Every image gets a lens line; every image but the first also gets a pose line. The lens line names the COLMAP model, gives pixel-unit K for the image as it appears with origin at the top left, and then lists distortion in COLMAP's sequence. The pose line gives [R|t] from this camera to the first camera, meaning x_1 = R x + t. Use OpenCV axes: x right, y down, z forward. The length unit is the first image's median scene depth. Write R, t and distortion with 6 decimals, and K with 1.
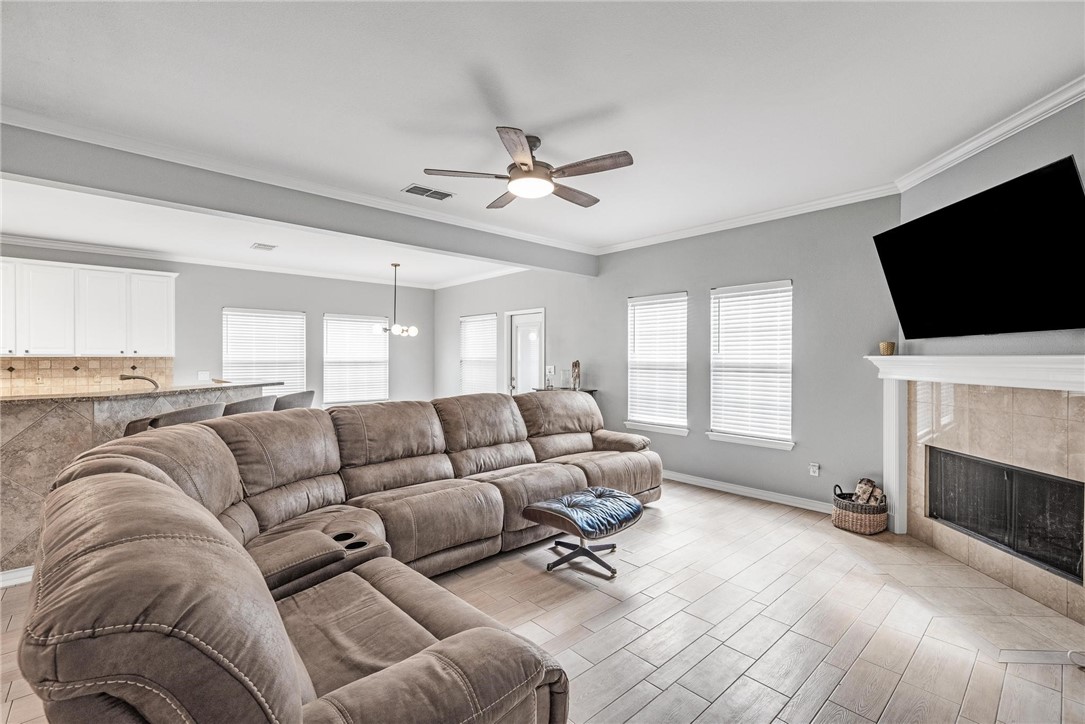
lens RADIAL K [[472.2, 0, 551.3], [0, 472.2, 358.7], [0, 0, 1]] dist [0.003361, -0.001916]
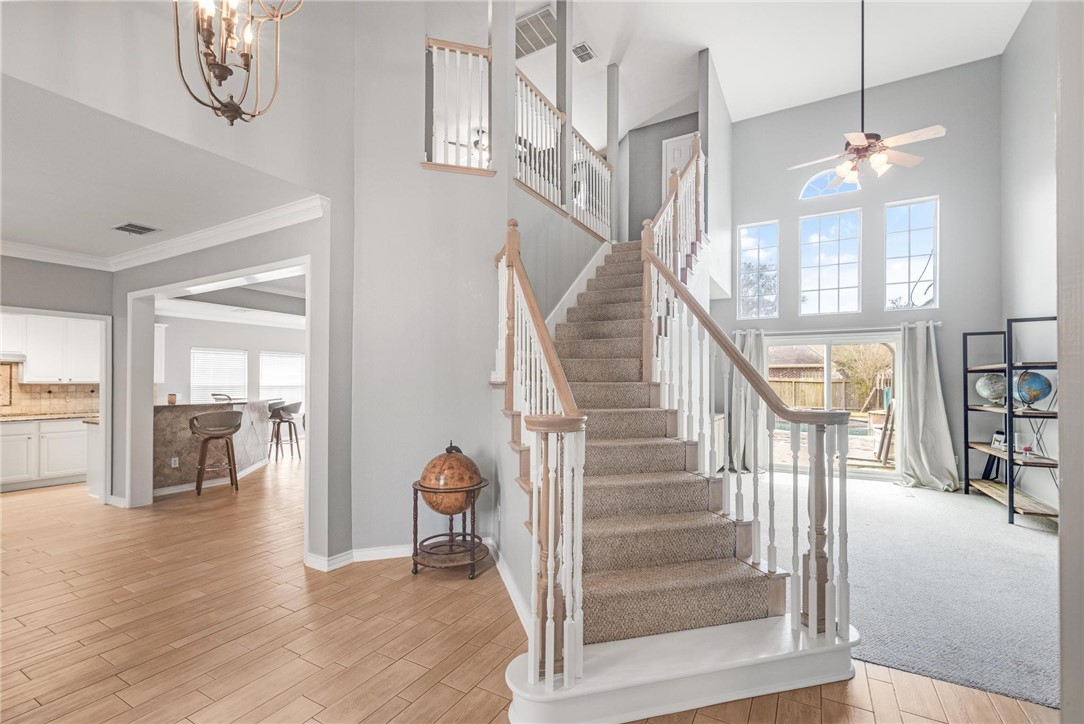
lens RADIAL K [[471.8, 0, 538.2], [0, 471.8, 377.6], [0, 0, 1]] dist [0.003361, -0.001916]
pose [[0.953259, 0.002143, 0.302146, -0.162803], [0.000686, 0.999957, -0.009256, -0.006205], [-0.302153, 0.009030, 0.953217, -0.724513]]
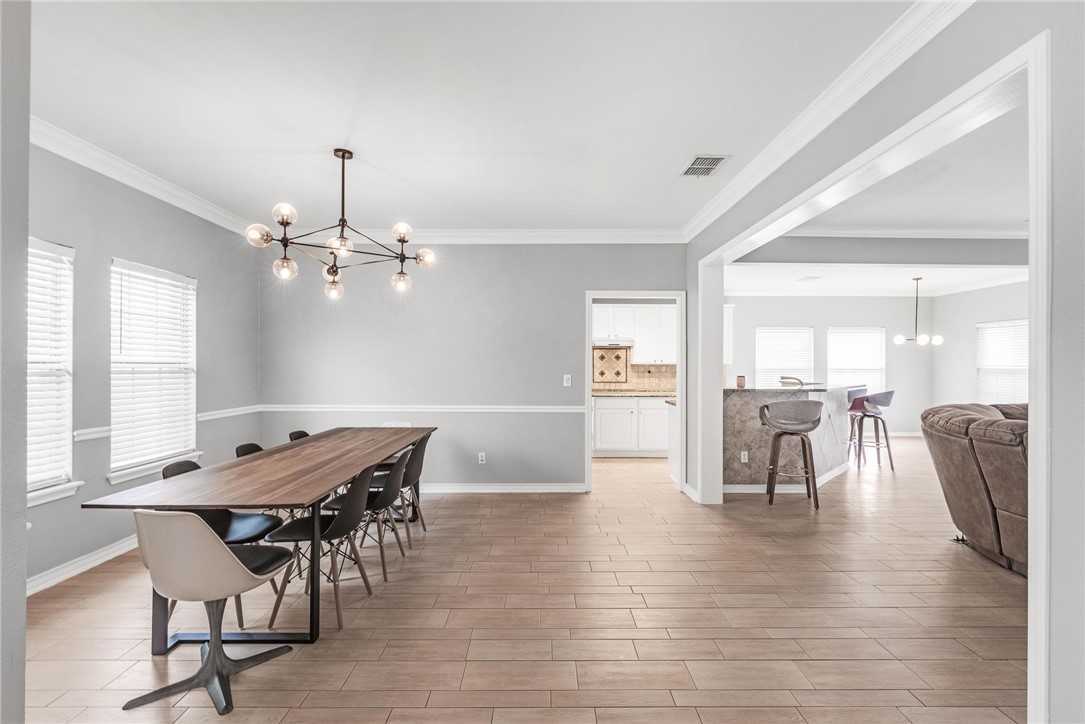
lens RADIAL K [[472.2, 0, 547.5], [0, 472.2, 363.3], [0, 0, 1]] dist [0.003361, -0.001916]
pose [[0.743077, -0.000371, -0.669206, -0.283125], [-0.002723, 0.999990, -0.003578, -0.000582], [0.669201, 0.004481, 0.743068, -0.418351]]
